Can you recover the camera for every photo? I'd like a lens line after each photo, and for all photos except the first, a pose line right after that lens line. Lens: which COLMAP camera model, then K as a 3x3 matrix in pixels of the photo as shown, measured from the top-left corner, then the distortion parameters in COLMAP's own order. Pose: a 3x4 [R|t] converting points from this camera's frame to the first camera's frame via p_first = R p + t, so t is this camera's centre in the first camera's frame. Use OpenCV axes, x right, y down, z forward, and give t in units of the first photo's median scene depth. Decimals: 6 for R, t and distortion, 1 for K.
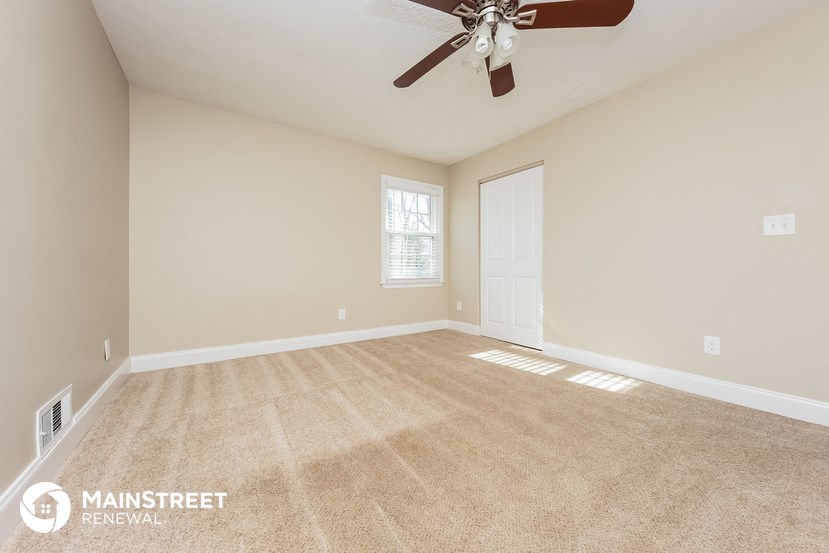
lens RADIAL K [[296.6, 0, 413.0], [0, 296.6, 270.5], [0, 0, 1]] dist [-0.000045, -0.000411]
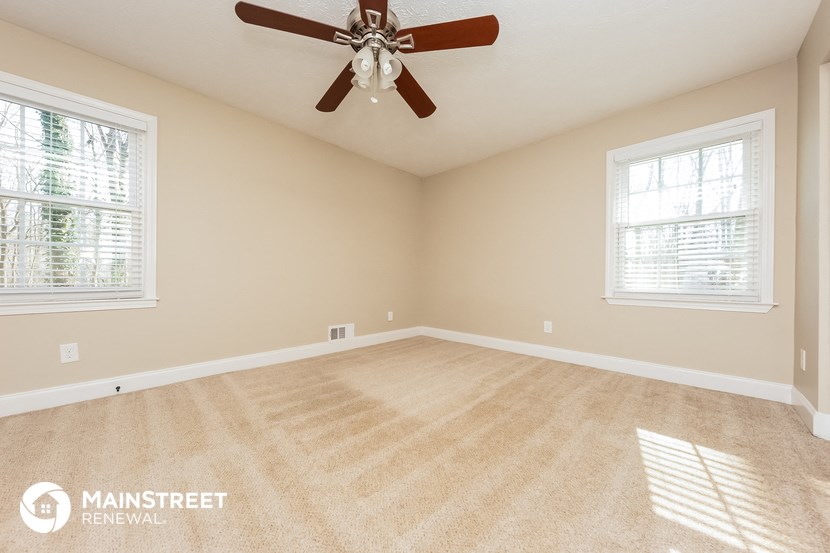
lens RADIAL K [[296.9, 0, 412.9], [0, 296.9, 280.1], [0, 0, 1]] dist [-0.000045, -0.000411]
pose [[0.200137, -0.000017, -0.979768, 0.581485], [-0.007557, 0.999970, -0.001561, 0.006157], [0.979739, 0.007717, 0.200131, 0.401947]]
